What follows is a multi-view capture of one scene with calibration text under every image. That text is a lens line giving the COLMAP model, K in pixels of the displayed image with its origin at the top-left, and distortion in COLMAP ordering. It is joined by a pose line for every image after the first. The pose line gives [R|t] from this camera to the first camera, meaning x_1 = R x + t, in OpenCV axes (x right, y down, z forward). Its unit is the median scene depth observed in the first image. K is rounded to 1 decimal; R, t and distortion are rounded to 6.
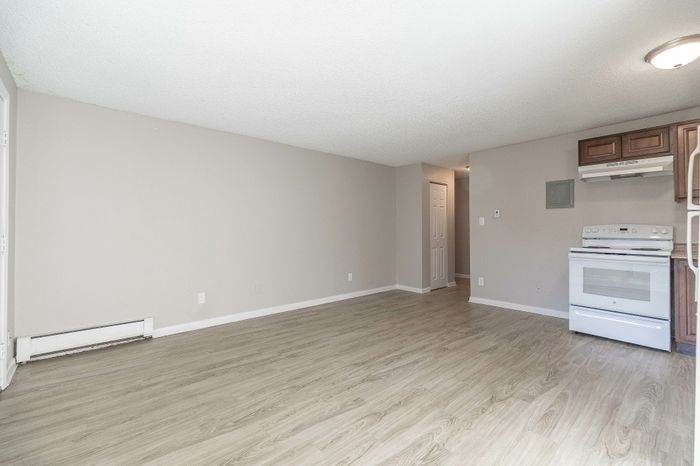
lens RADIAL K [[305.9, 0, 353.6], [0, 305.9, 222.8], [0, 0, 1]] dist [-0.004841, 0.000252]
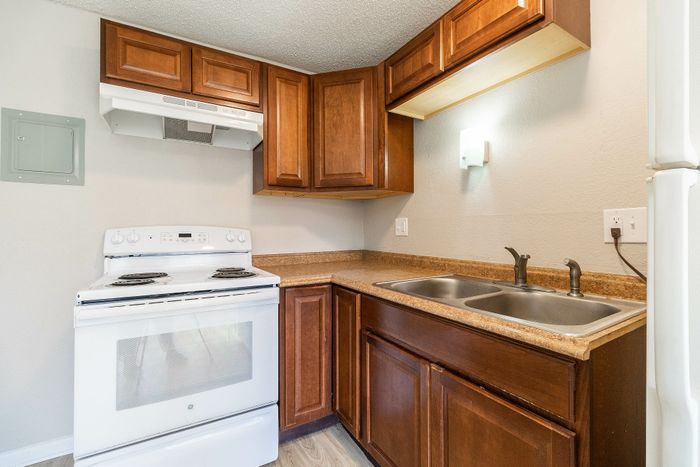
lens RADIAL K [[305.9, 0, 348.3], [0, 305.9, 228.7], [0, 0, 1]] dist [-0.004841, 0.000252]
pose [[0.188380, 0.009148, 0.982054, 0.460062], [-0.012617, 0.999897, -0.006894, 0.011257], [-0.982015, -0.011092, 0.188476, 0.682522]]
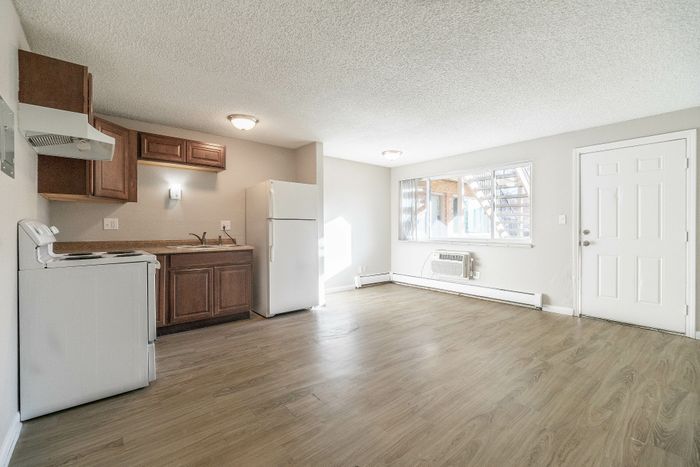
lens RADIAL K [[305.9, 0, 350.0], [0, 305.9, 231.0], [0, 0, 1]] dist [-0.004841, 0.000252]
pose [[-0.999270, 0.001789, 0.038154, 0.278330], [0.001577, 0.999983, -0.005578, 0.033433], [-0.038163, -0.005513, -0.999256, 1.738899]]
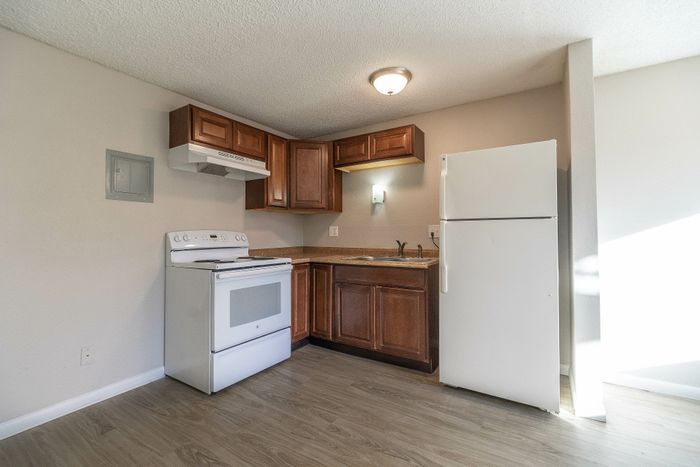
lens RADIAL K [[305.9, 0, 347.0], [0, 305.9, 229.8], [0, 0, 1]] dist [-0.004841, 0.000252]
pose [[-0.267410, 0.017957, 0.963416, 0.010293], [-0.010632, 0.999710, -0.021585, 0.019375], [-0.963524, -0.016015, -0.267141, 0.960585]]
